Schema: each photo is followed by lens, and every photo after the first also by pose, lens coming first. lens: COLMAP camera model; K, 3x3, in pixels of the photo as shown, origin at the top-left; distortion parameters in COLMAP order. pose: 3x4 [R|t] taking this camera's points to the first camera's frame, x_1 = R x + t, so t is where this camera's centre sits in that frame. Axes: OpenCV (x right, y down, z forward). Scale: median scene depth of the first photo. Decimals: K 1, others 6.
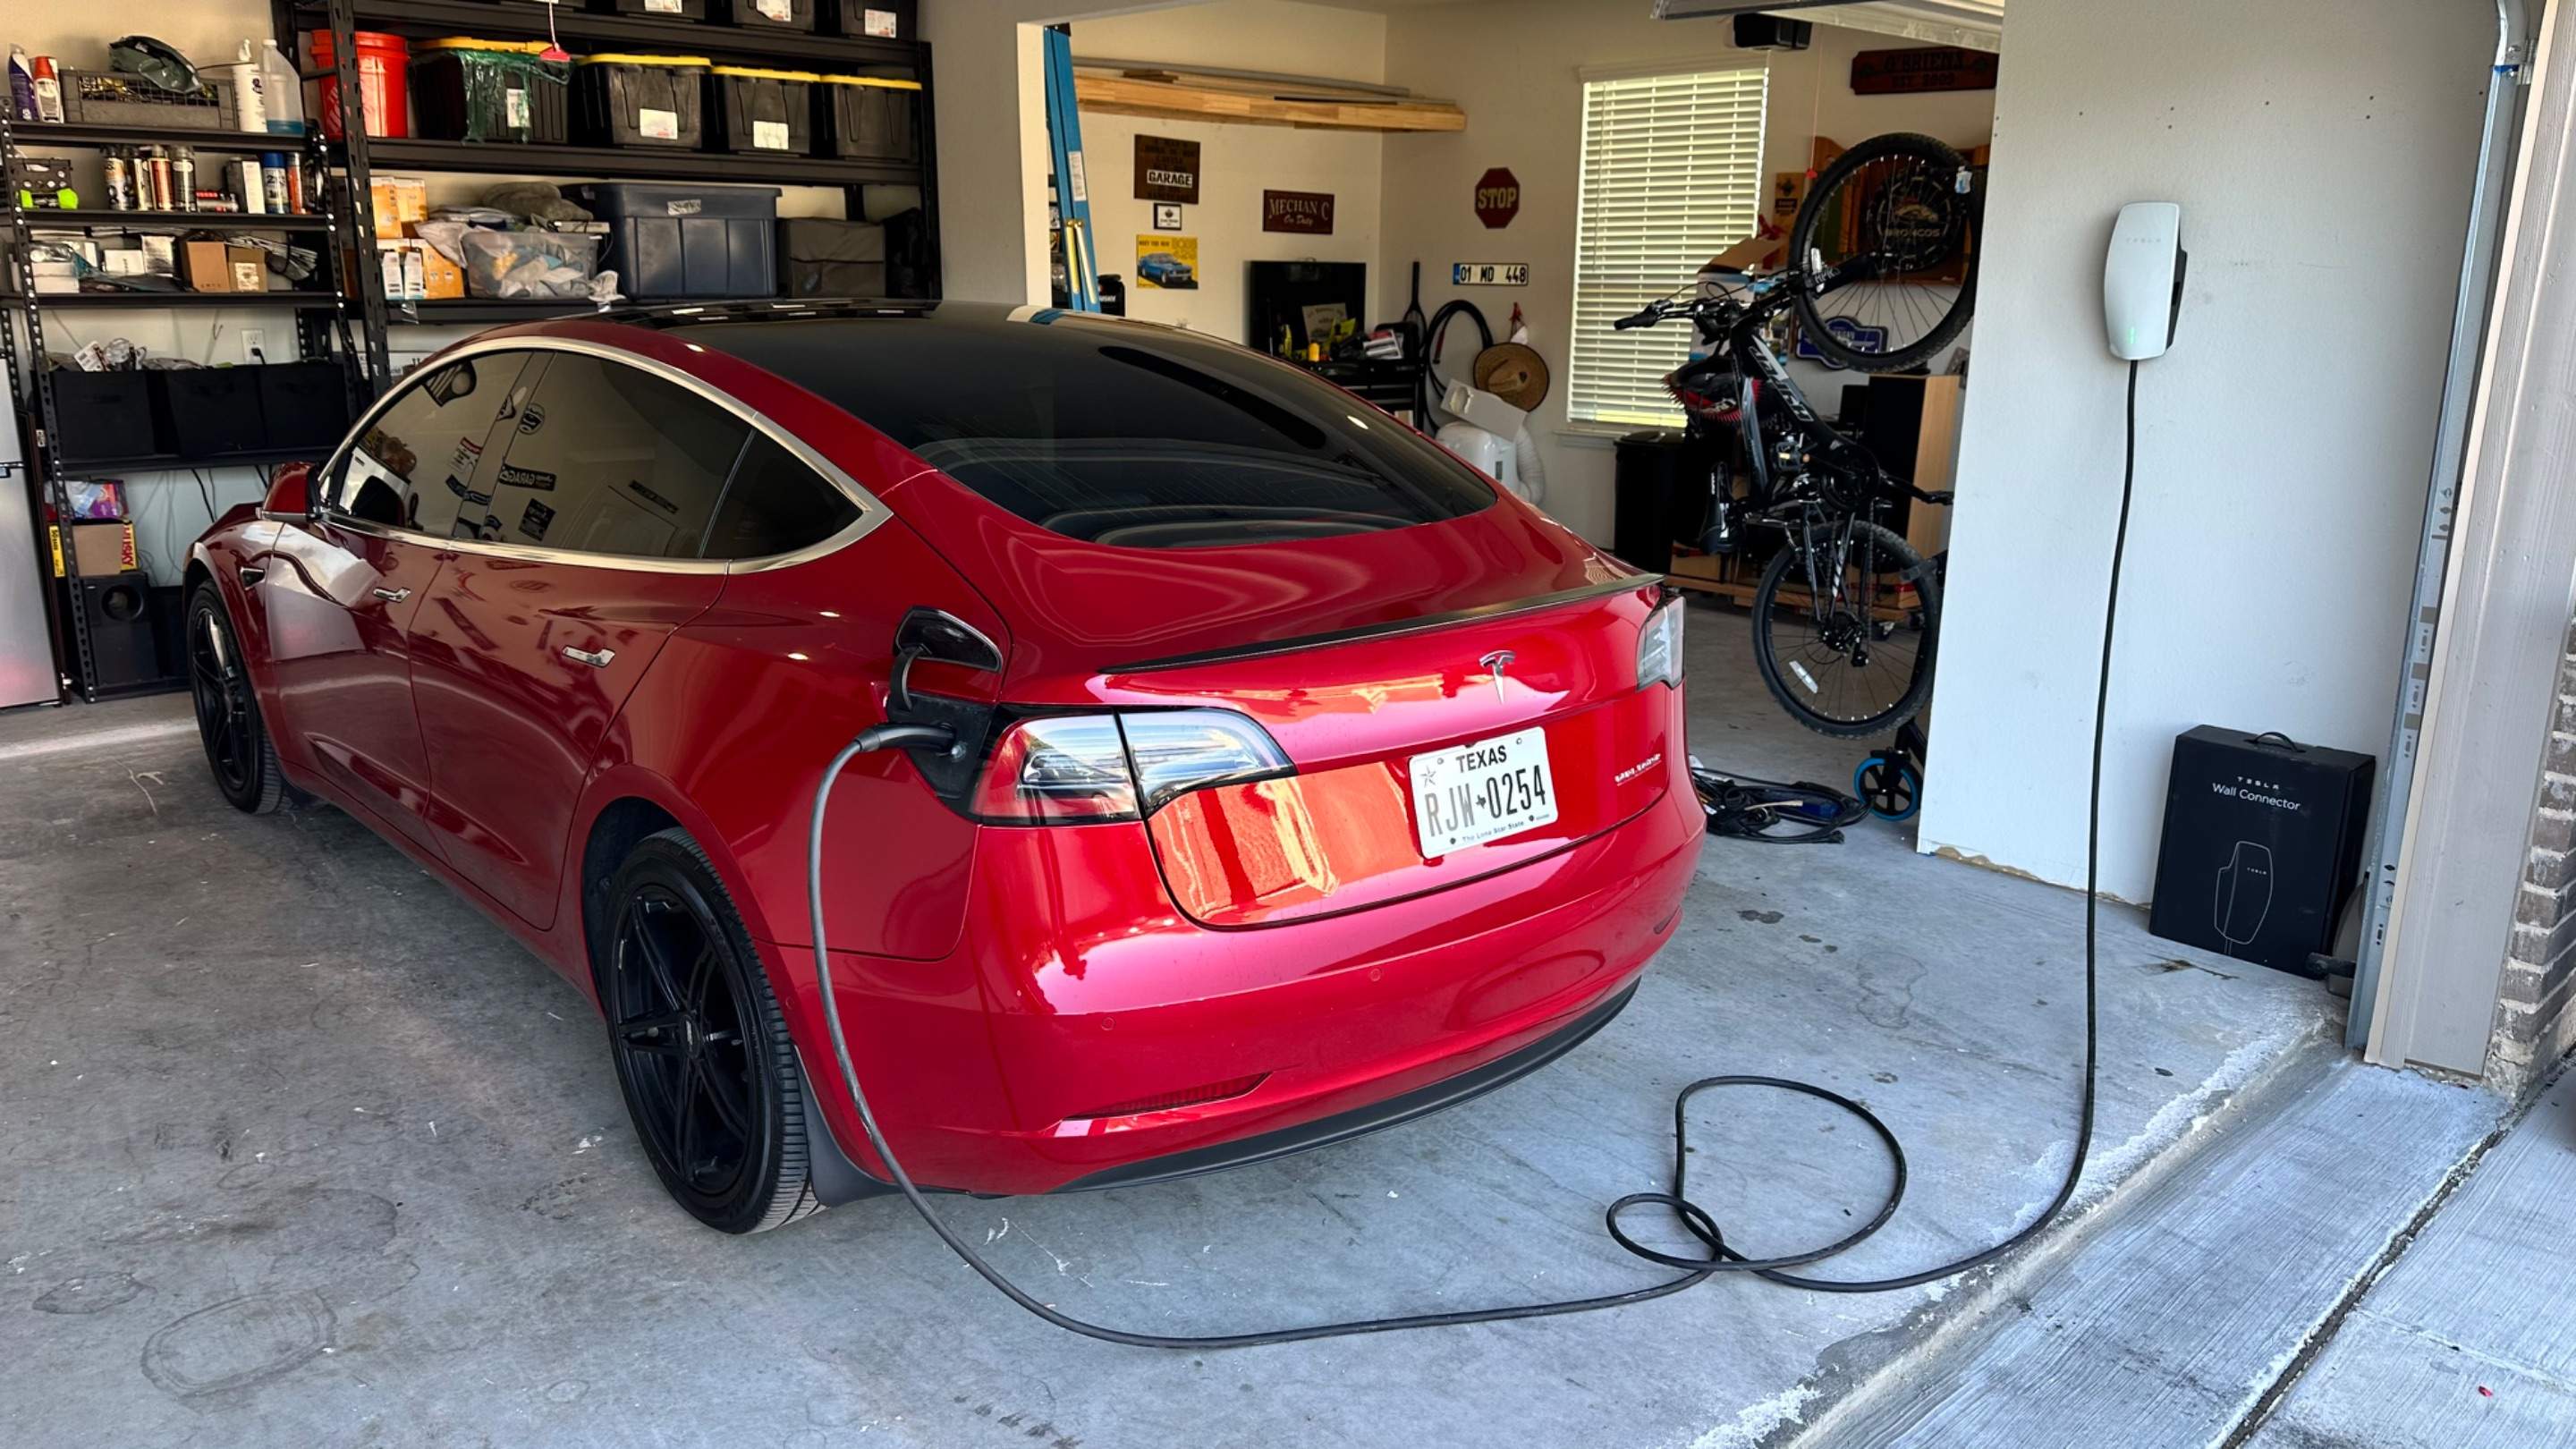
lens RADIAL K [[1849.9, 0, 1244.0], [0, 1849.9, 720.4], [0, 0, 1]] dist [0.117616, -0.201828]
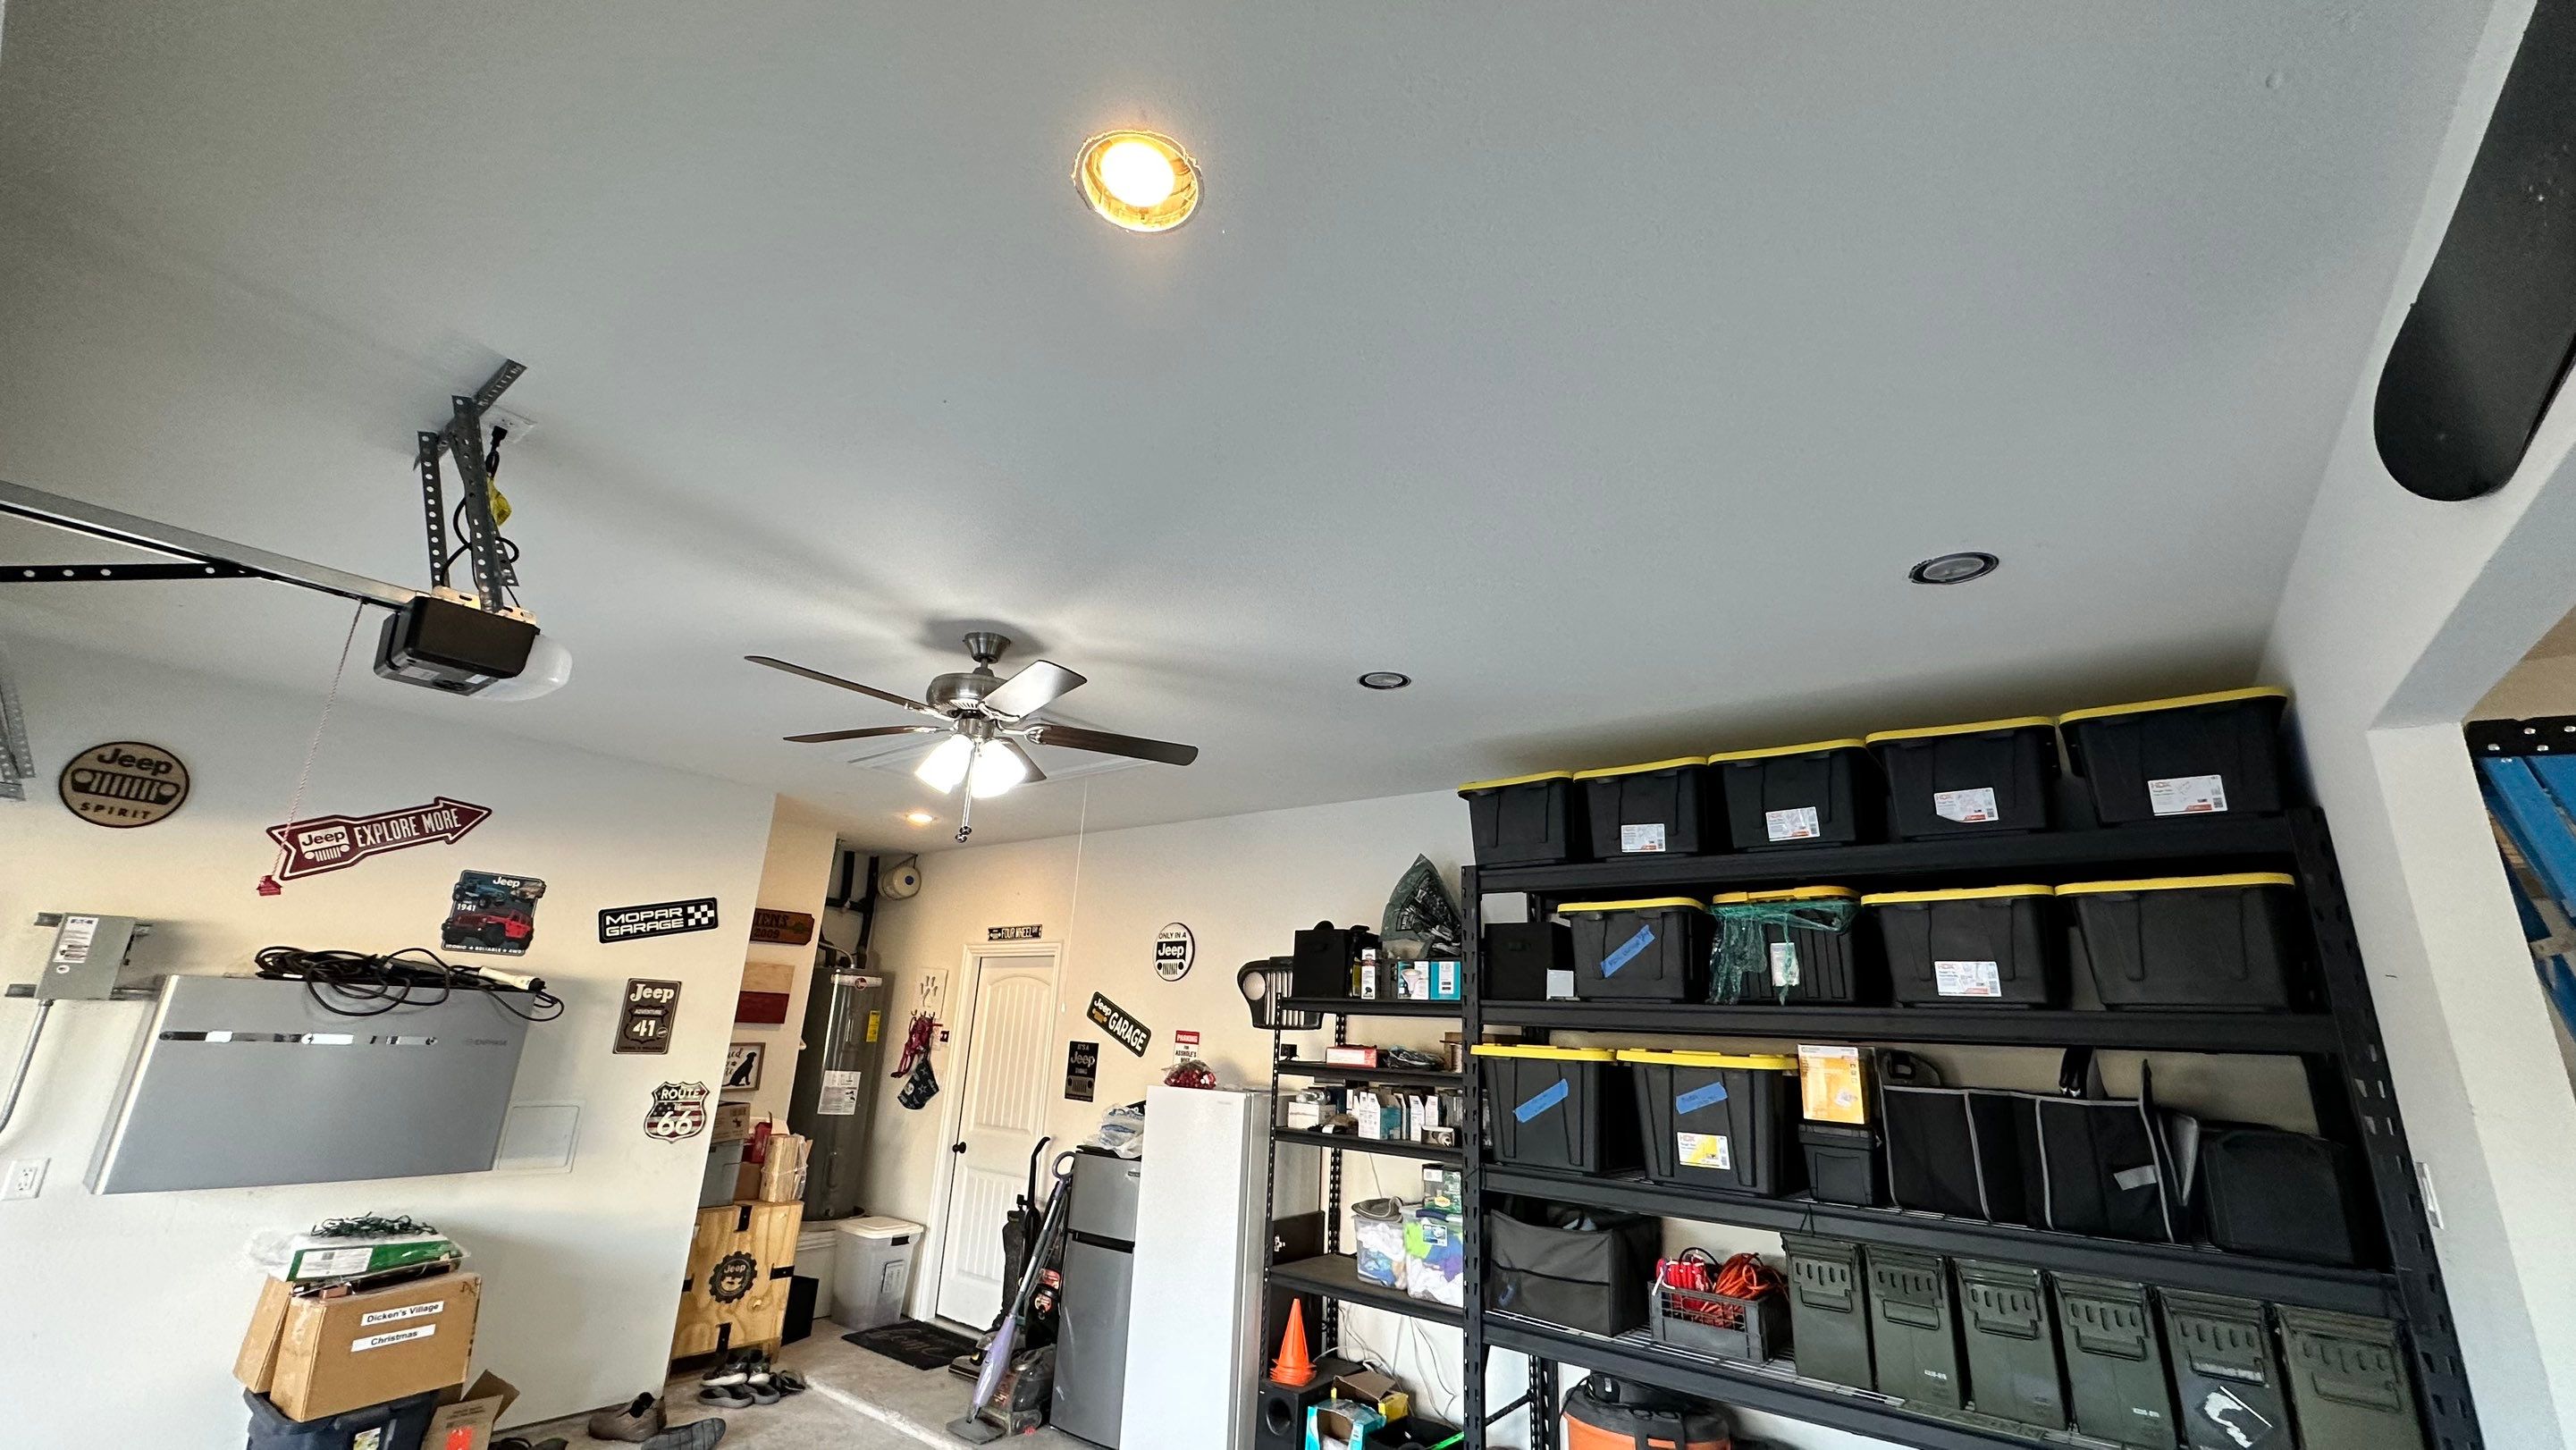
lens RADIAL K [[1022.3, 0, 1288.0], [0, 1022.3, 725.0], [0, 0, 1]] dist [-0.001729, 0.000678]
pose [[0.183019, -0.290654, -0.939161, 0.076648], [-0.273389, 0.902569, -0.332606, -0.194860], [0.944332, 0.317630, 0.085726, 0.673652]]
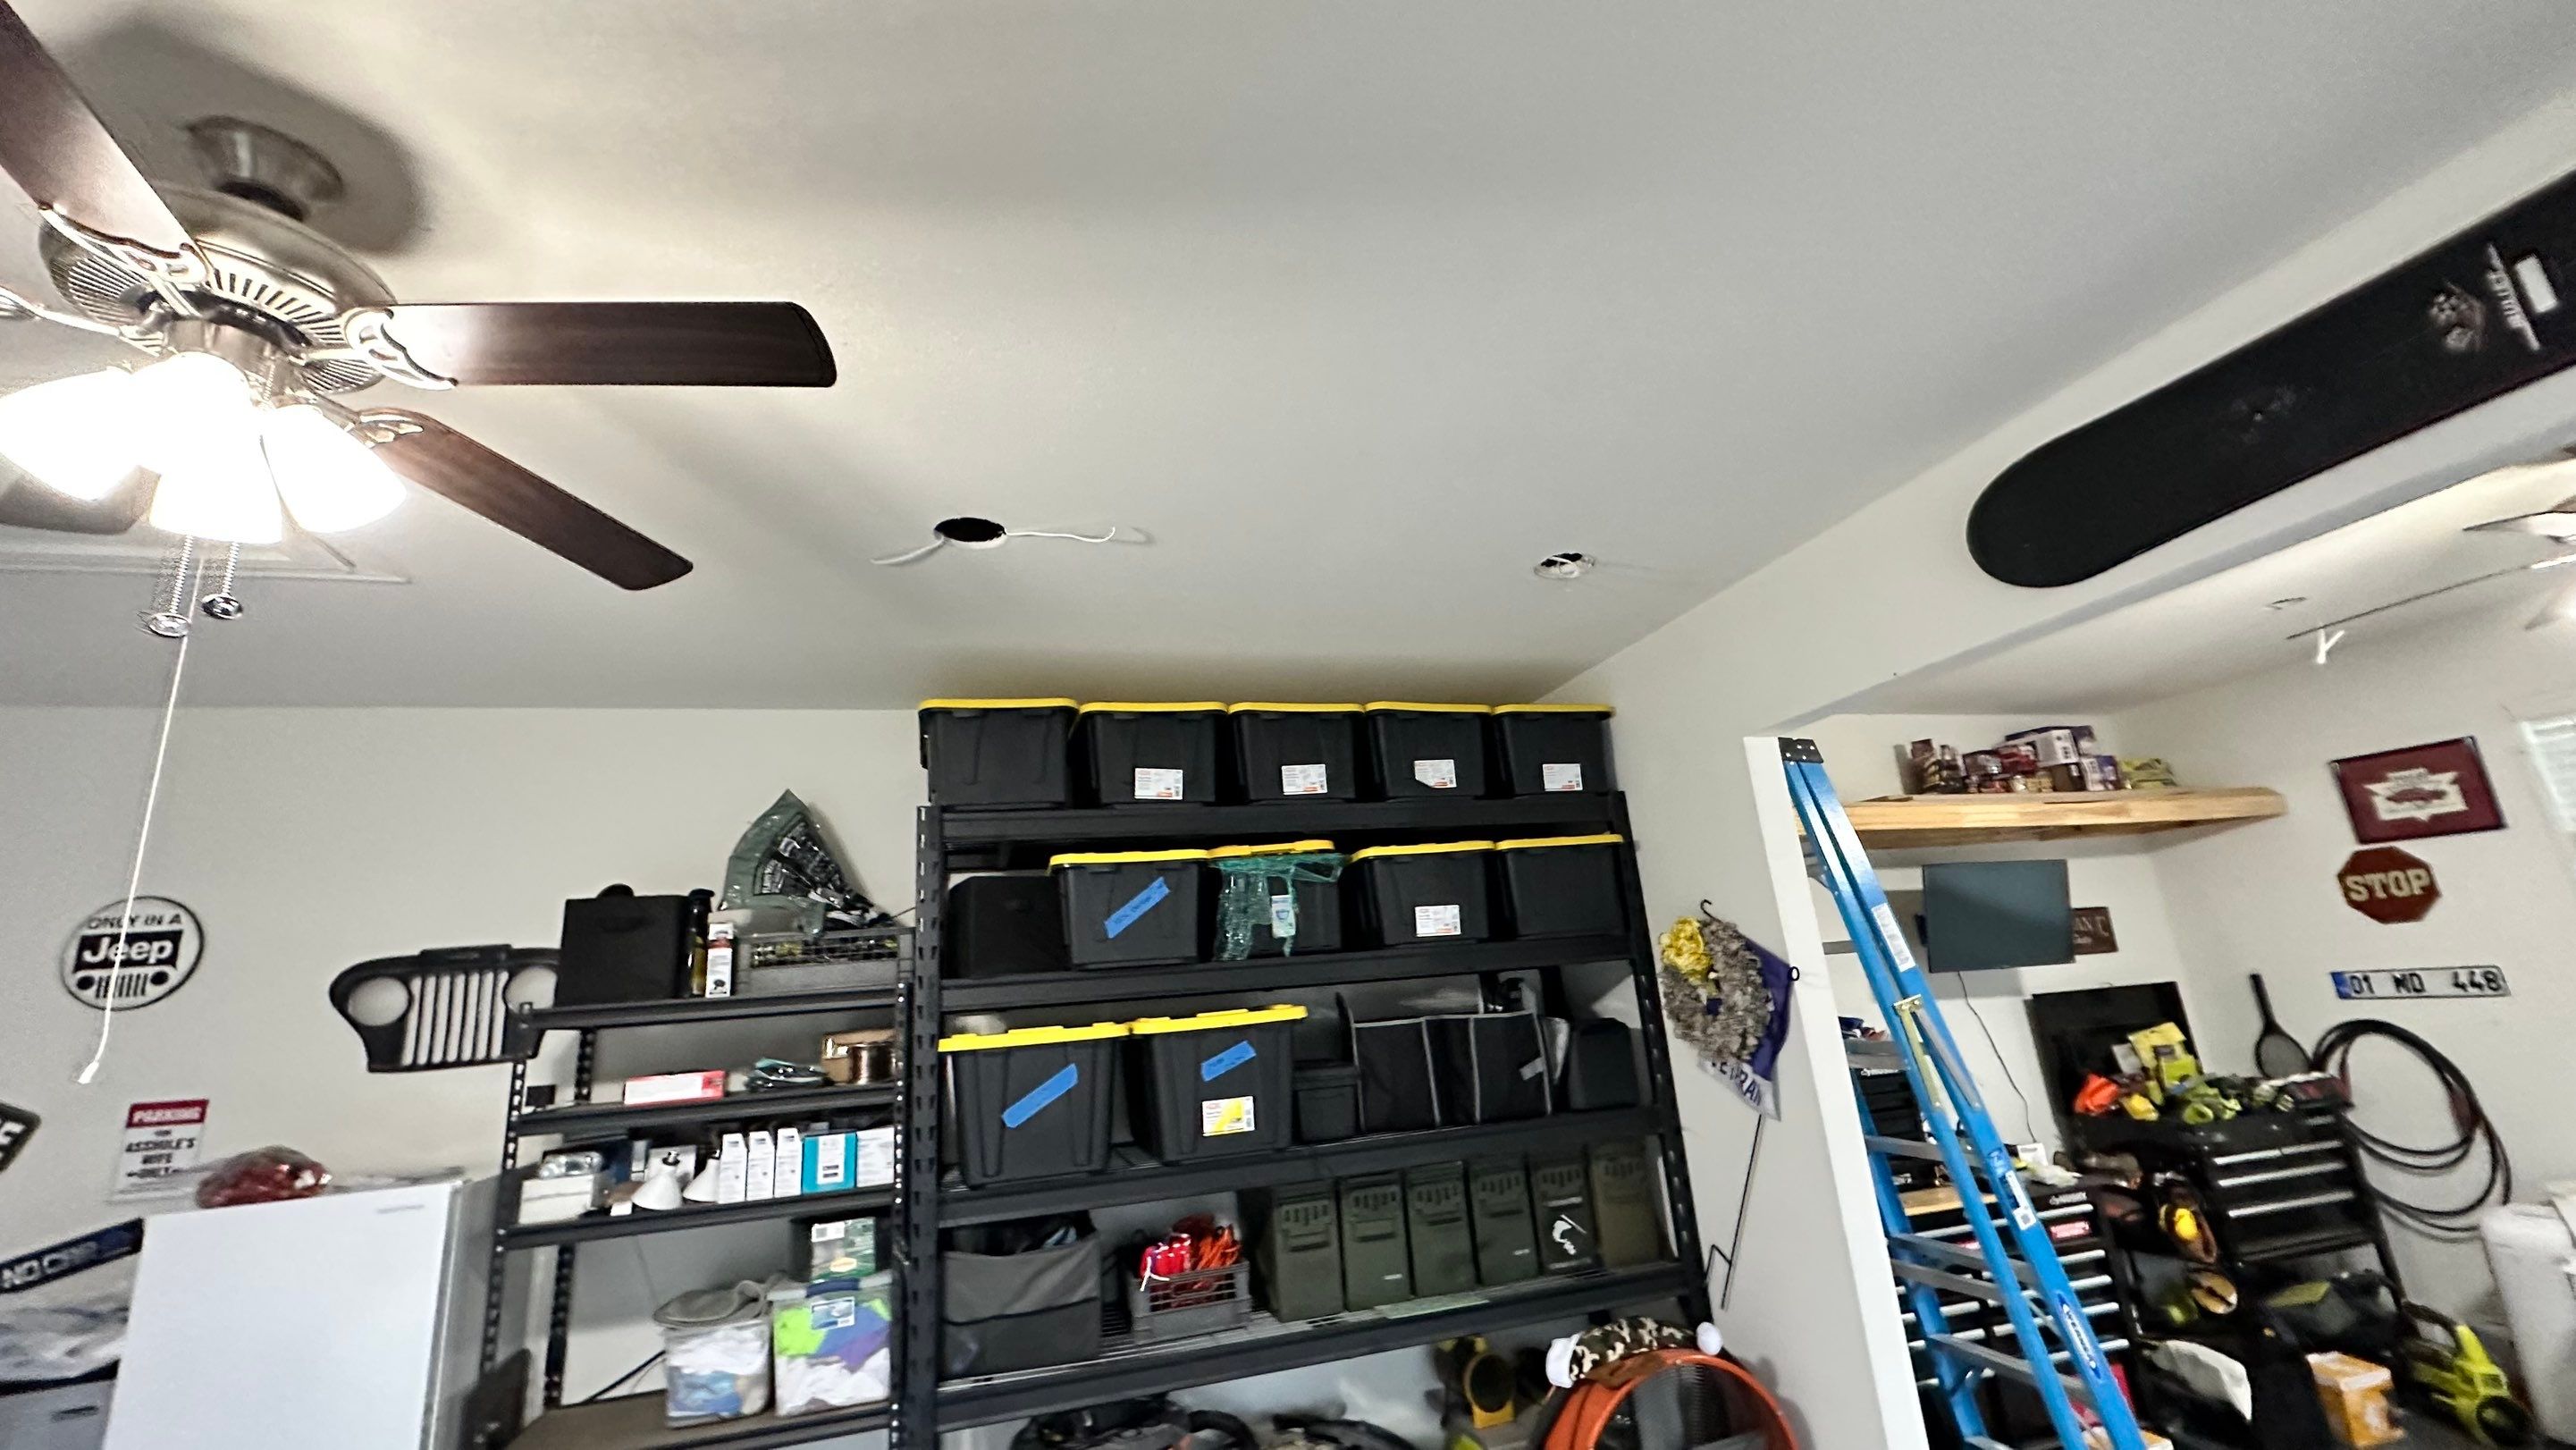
lens RADIAL K [[1022.3, 0, 1288.0], [0, 1022.3, 725.0], [0, 0, 1]] dist [-0.001729, 0.000678]
pose [[0.897105, -0.195160, -0.396377, -0.116166], [-0.014210, 0.883943, -0.467380, -0.174363], [0.441588, 0.424921, 0.790216, 0.569582]]
